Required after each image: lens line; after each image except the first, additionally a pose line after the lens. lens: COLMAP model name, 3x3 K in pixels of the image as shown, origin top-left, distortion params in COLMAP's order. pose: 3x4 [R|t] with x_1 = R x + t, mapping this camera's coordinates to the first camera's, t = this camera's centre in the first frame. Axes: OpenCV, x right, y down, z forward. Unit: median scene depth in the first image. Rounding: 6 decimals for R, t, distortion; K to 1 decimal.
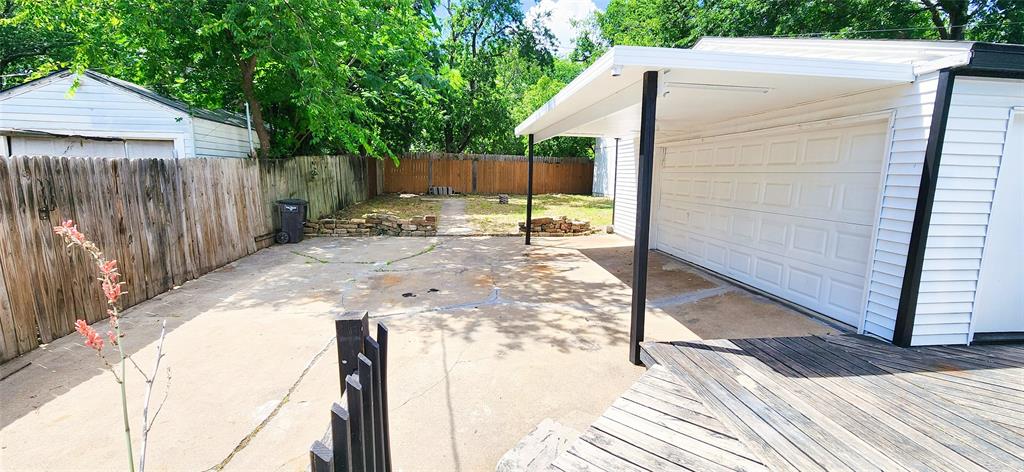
lens RADIAL K [[421.5, 0, 506.5], [0, 421.5, 238.8], [0, 0, 1]] dist [0.012707, -0.005893]
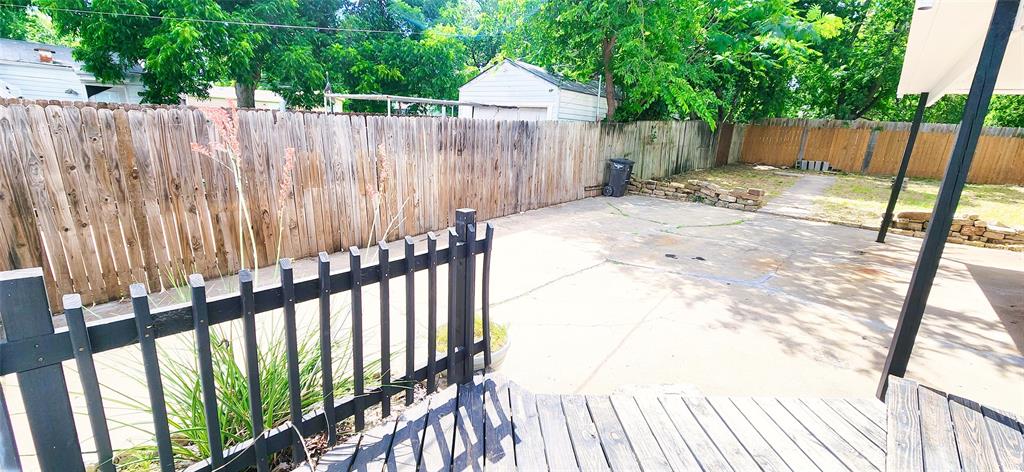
lens RADIAL K [[429.8, 0, 513.6], [0, 429.8, 225.6], [0, 0, 1]] dist [0.008704, -0.000132]
pose [[0.677031, 0.188854, -0.711311, 0.224380], [-0.158248, 0.981264, 0.109906, 0.003533], [0.718740, 0.038154, 0.694232, -0.015764]]
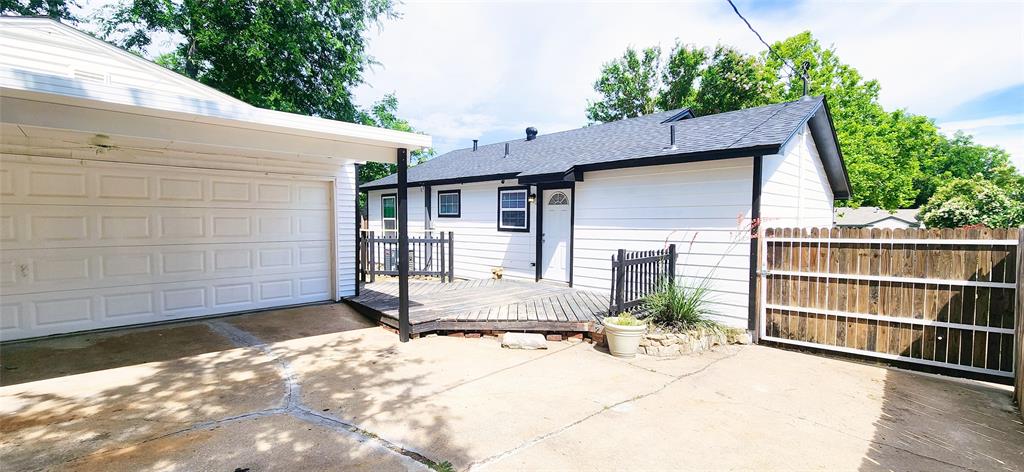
lens RADIAL K [[421.5, 0, 506.5], [0, 421.5, 238.8], [0, 0, 1]] dist [0.012707, -0.005893]
pose [[-0.619373, -0.062017, 0.782644, -0.677707], [0.114397, 0.979107, 0.168117, -0.157532], [-0.776718, 0.193659, -0.599337, 0.967938]]
